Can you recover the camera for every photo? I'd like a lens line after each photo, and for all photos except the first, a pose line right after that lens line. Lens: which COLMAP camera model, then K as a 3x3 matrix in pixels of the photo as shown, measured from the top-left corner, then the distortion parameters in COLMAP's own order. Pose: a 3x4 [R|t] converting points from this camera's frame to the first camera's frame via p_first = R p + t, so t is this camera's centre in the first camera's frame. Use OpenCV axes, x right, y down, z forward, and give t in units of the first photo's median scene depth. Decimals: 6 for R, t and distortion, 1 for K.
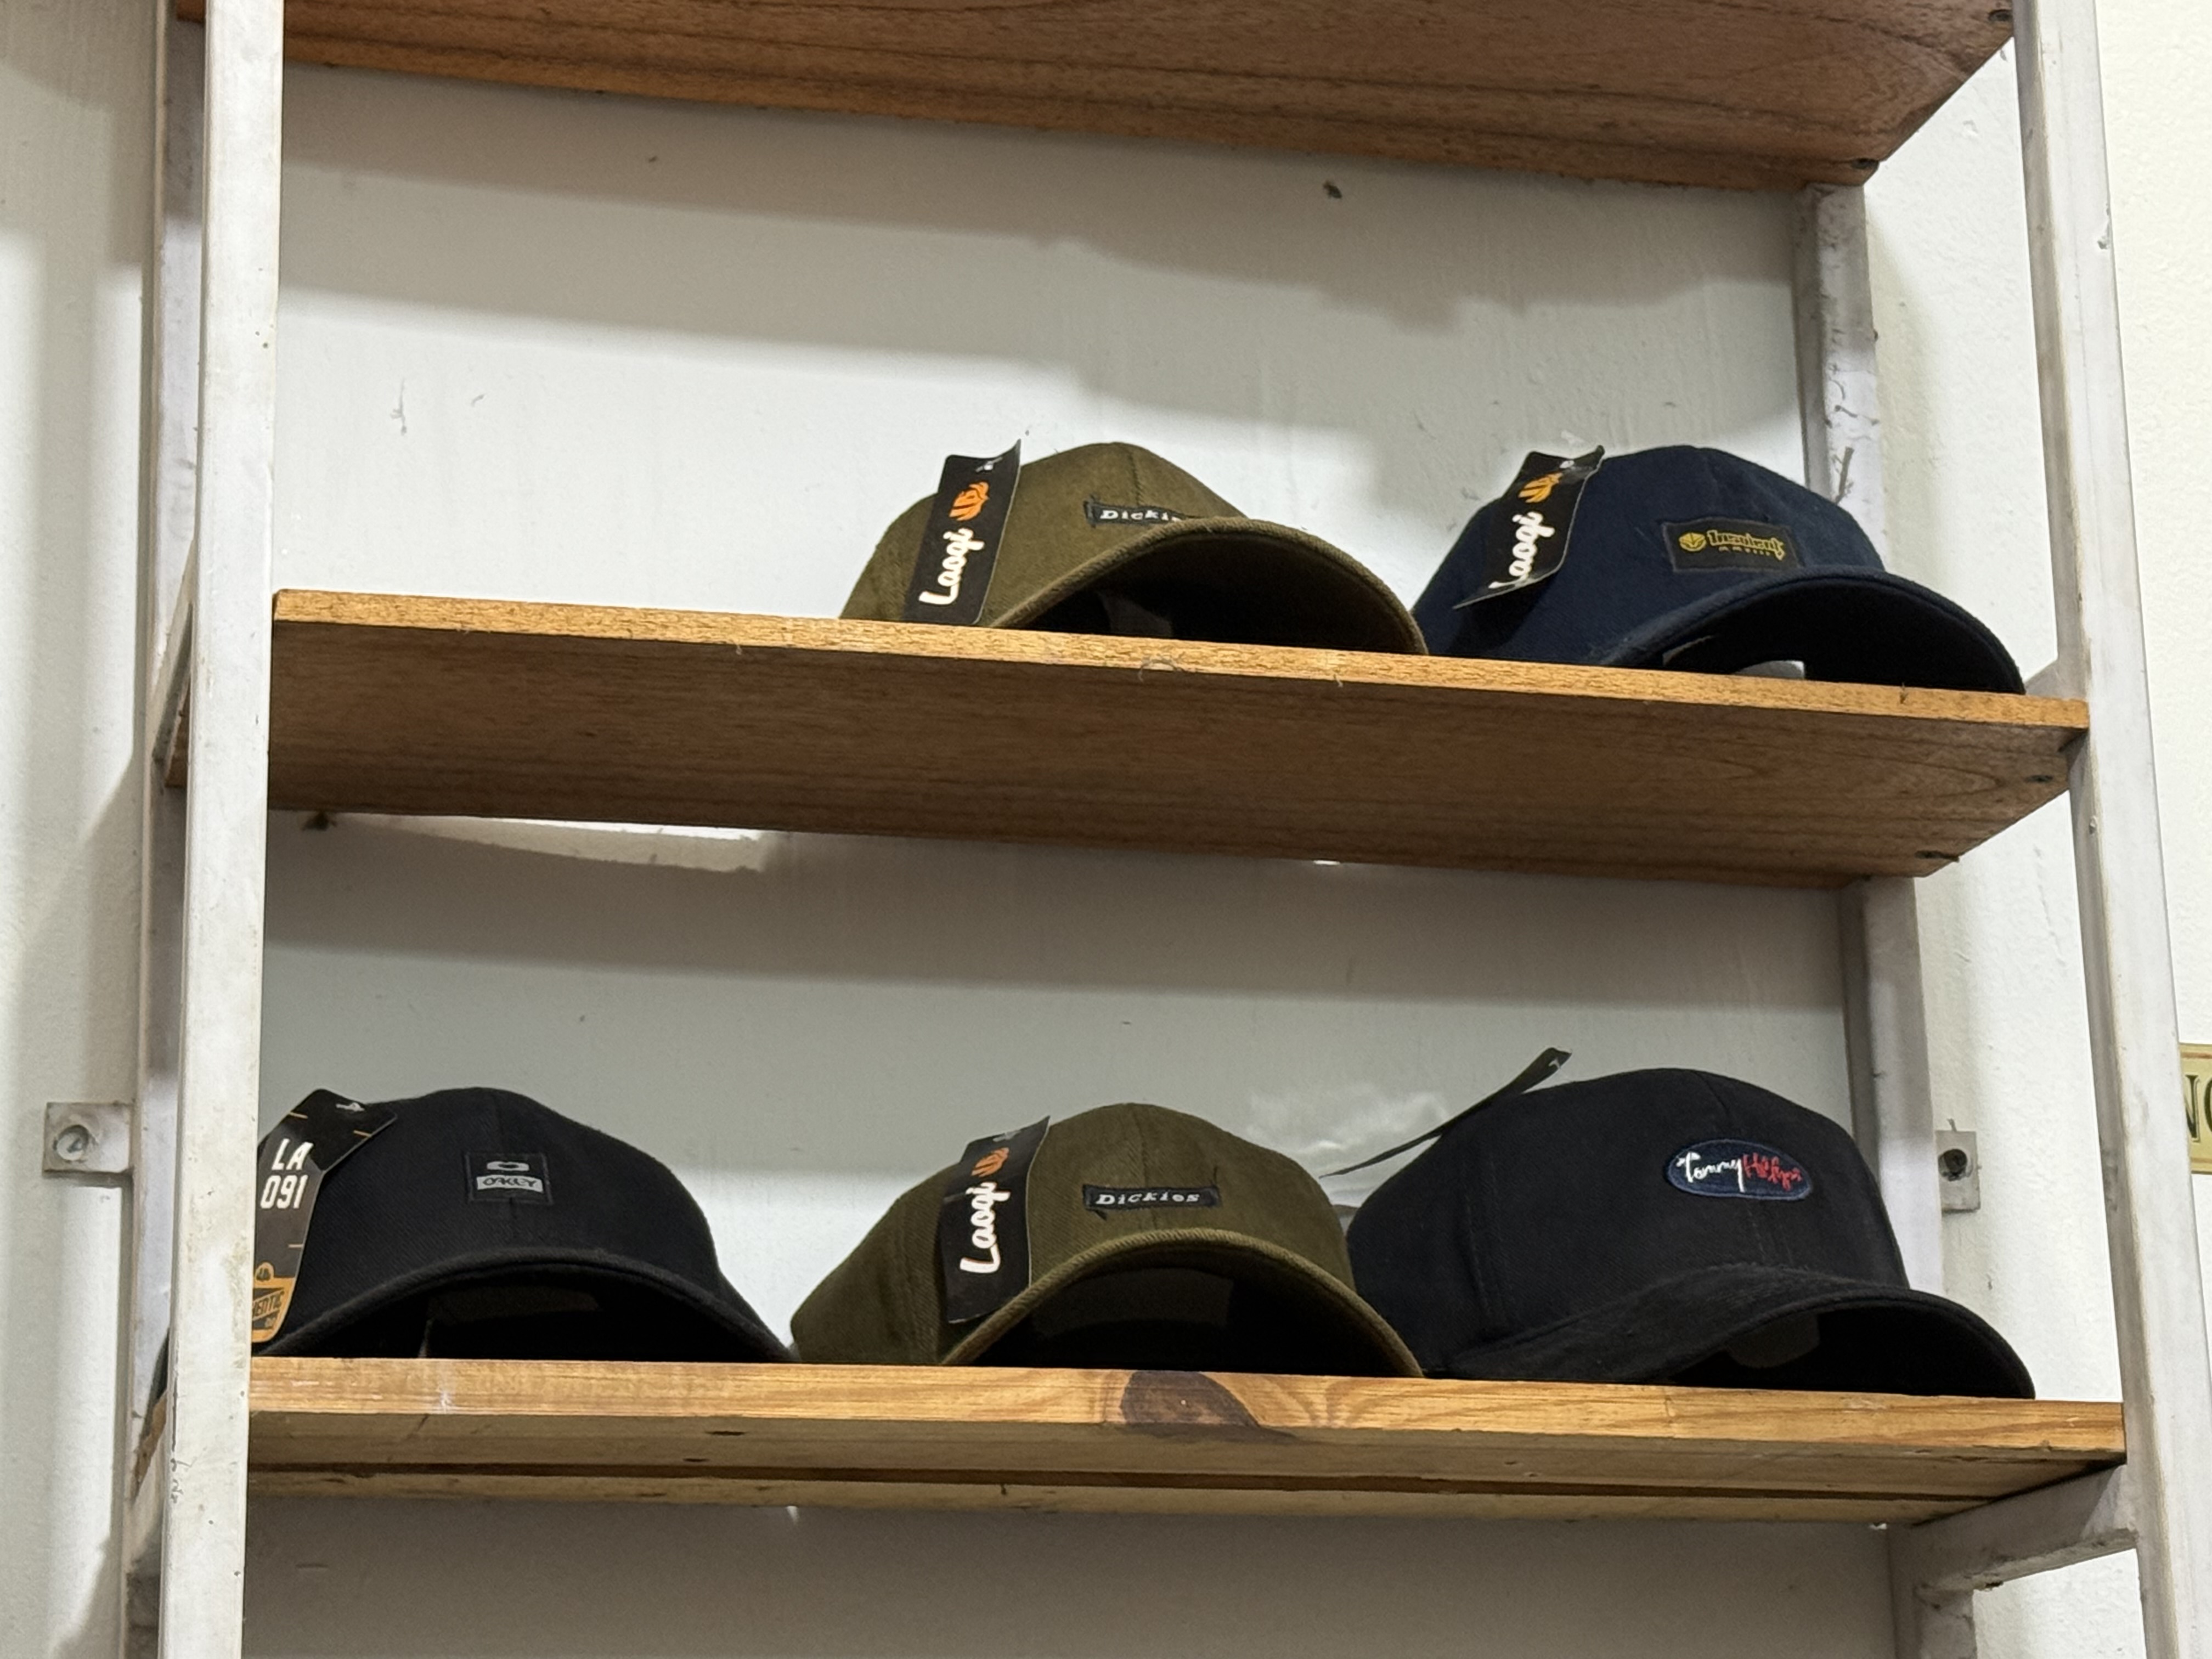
lens RADIAL K [[4946.9, 0, 1106.0], [0, 4946.9, 829.5], [0, 0, 1]] dist [0.220908, -0.410664]
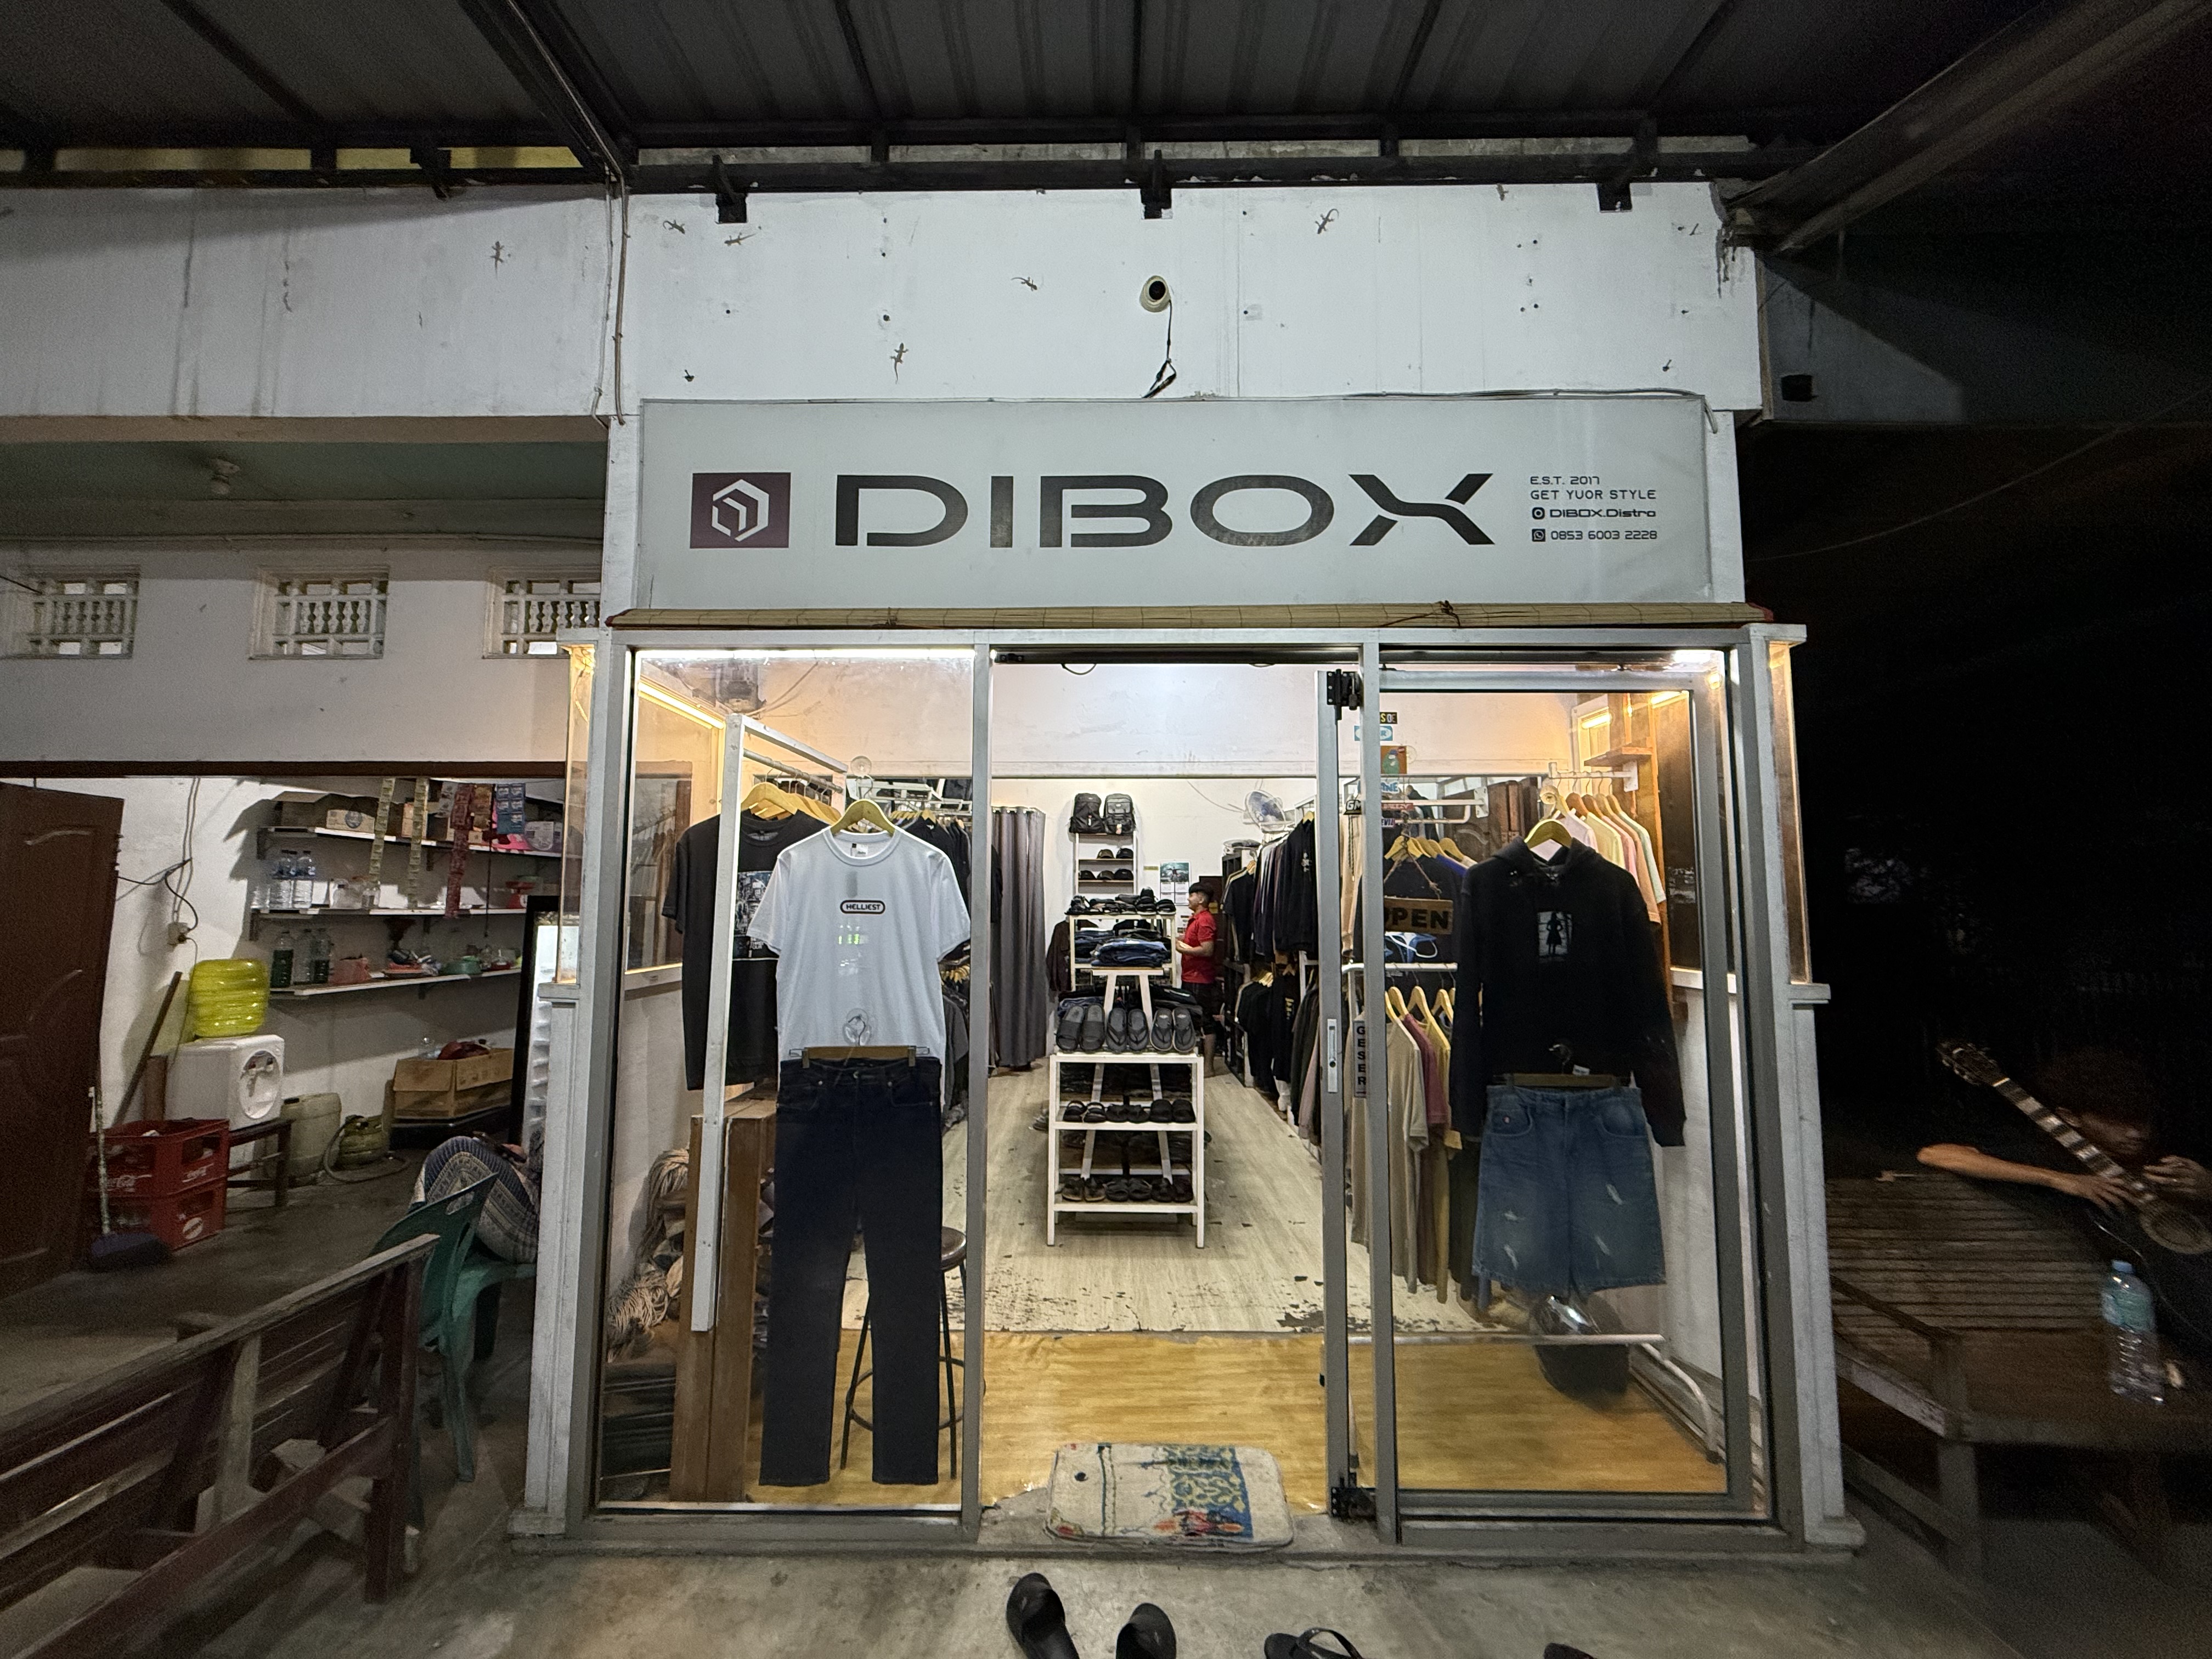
lens RADIAL K [[876.9, 0, 1106.0], [0, 876.9, 829.5], [0, 0, 1]] dist [0.001755, -0.000653]
pose [[0.968090, 0.006193, -0.250528, 1.423428], [0.042234, 0.981363, 0.187462, -1.268362], [0.247020, -0.192061, 0.949786, -4.341749]]
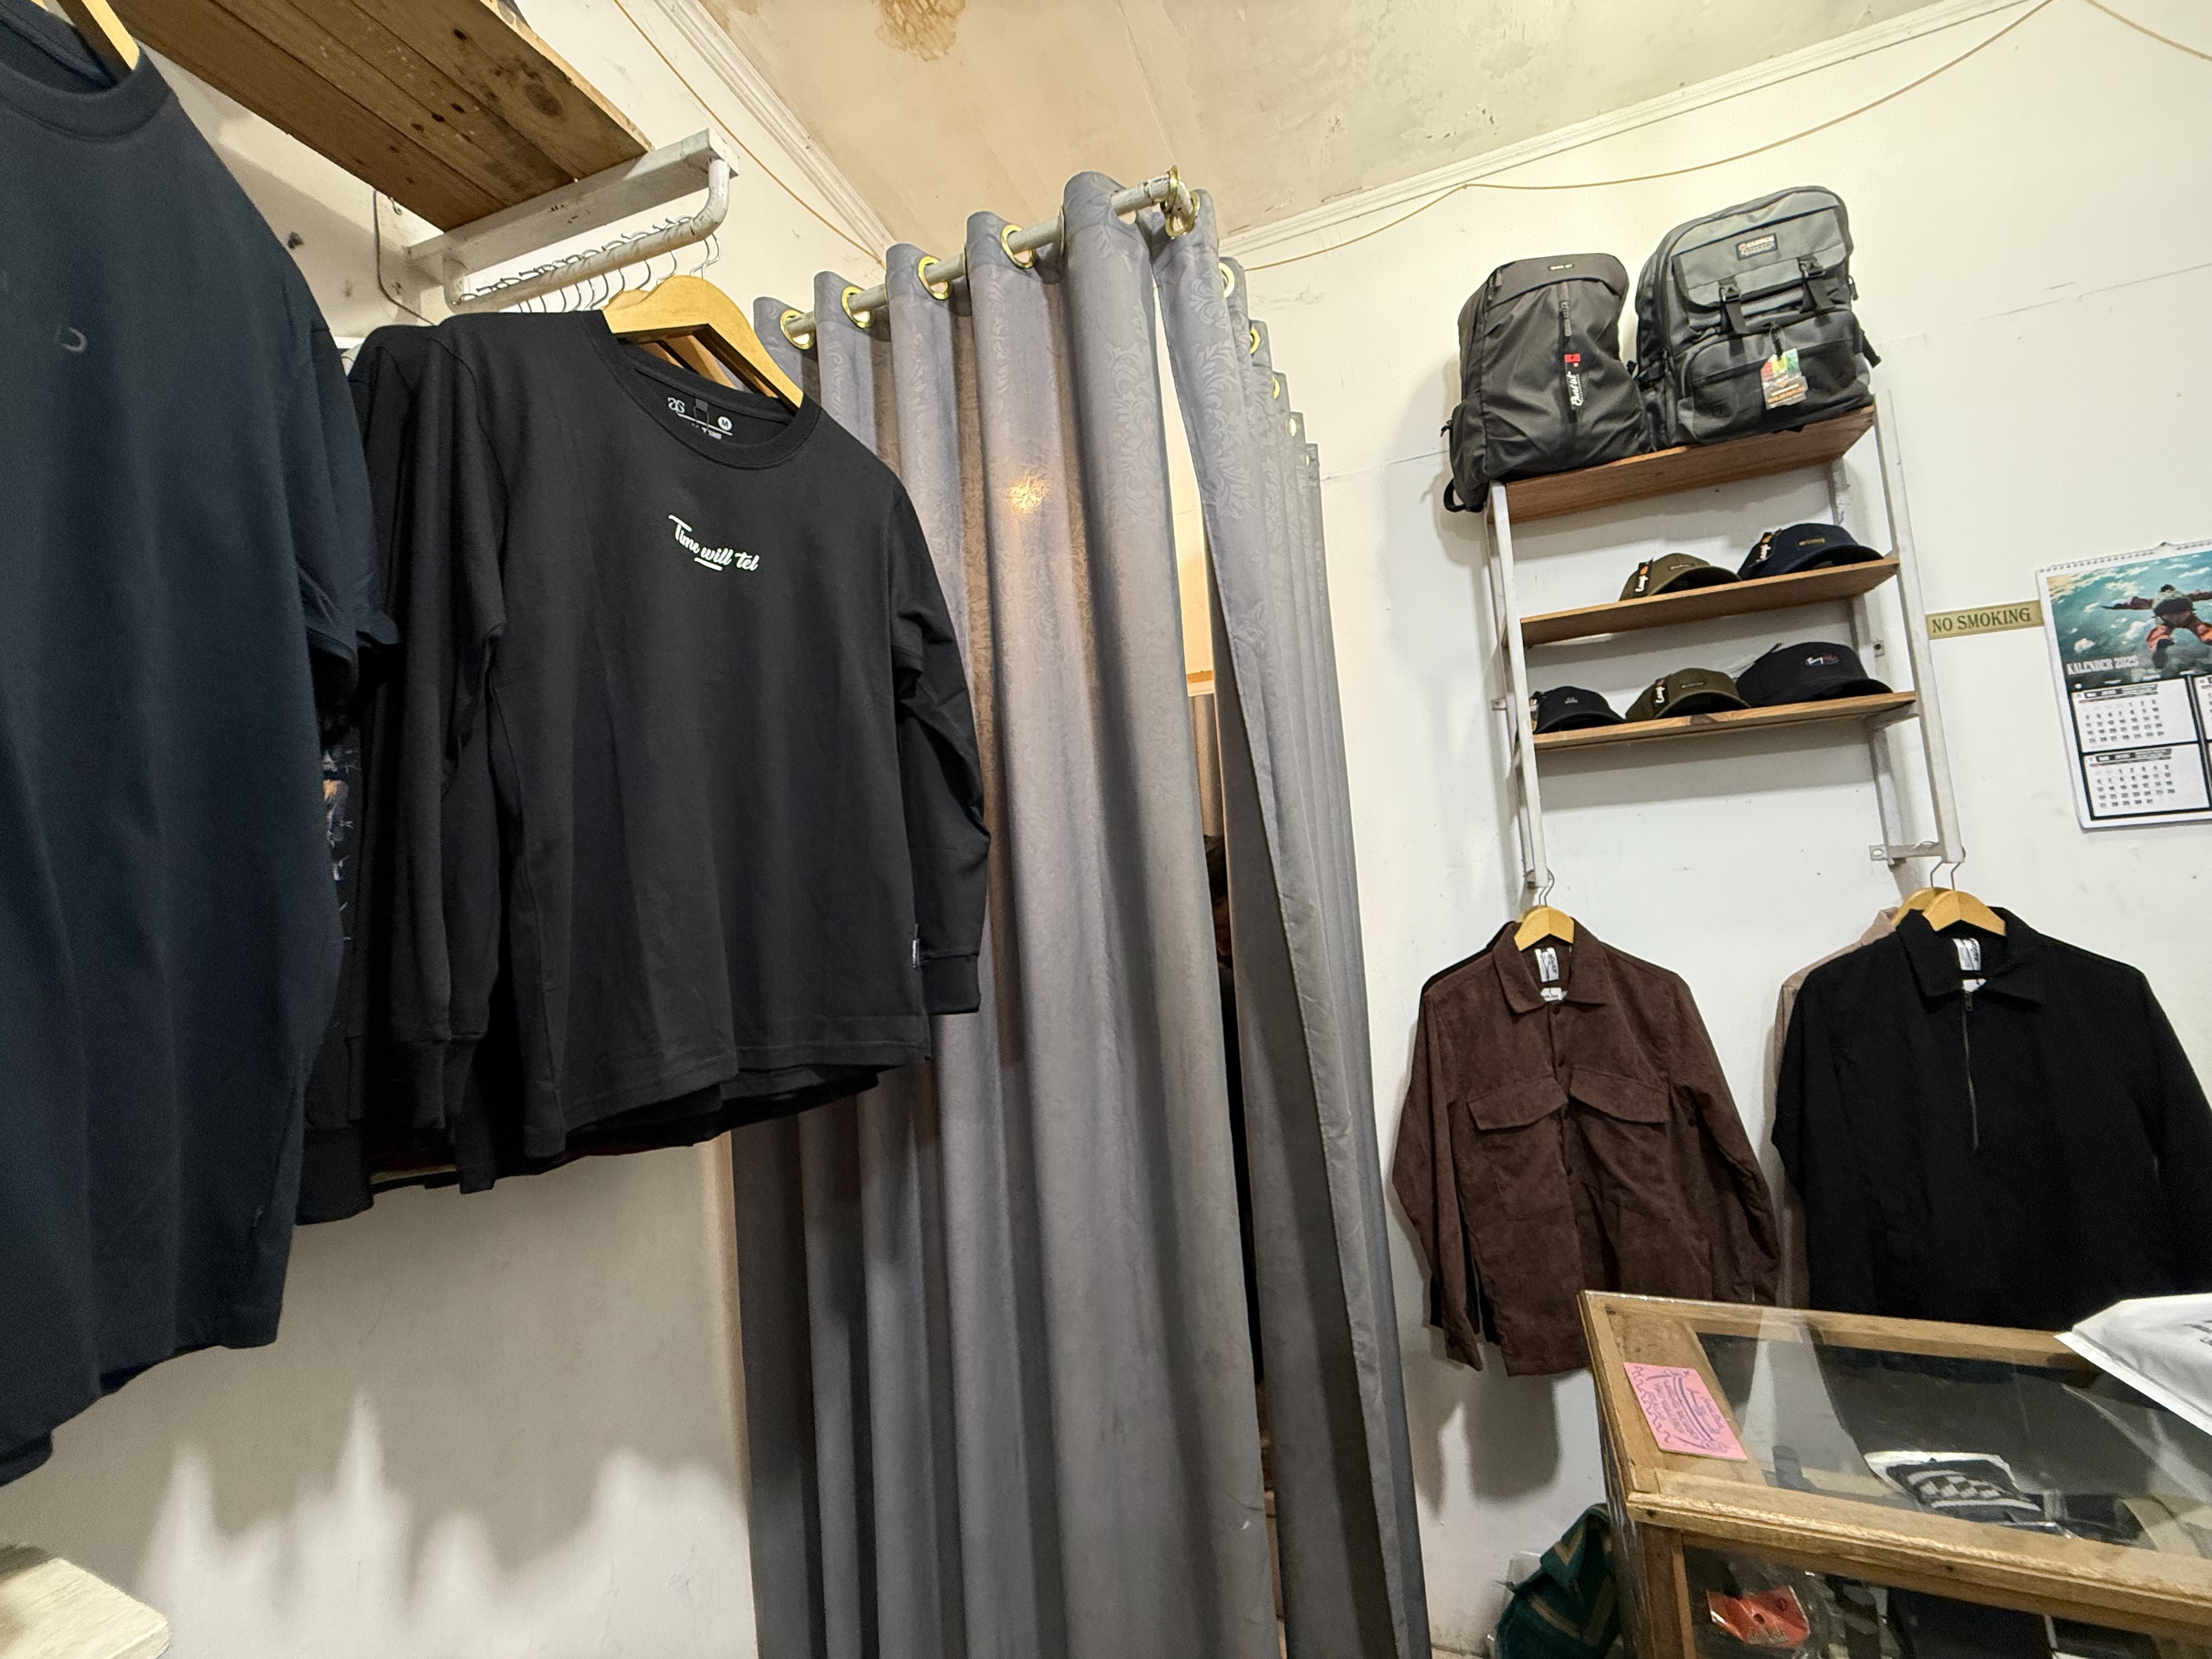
lens RADIAL K [[876.9, 0, 1106.0], [0, 876.9, 829.5], [0, 0, 1]] dist [0.001755, -0.000653]
pose [[0.815644, -0.082874, -0.572587, 0.022183], [0.207227, 0.965872, 0.155396, -0.064075], [0.540168, -0.245404, 0.804982, -0.250533]]
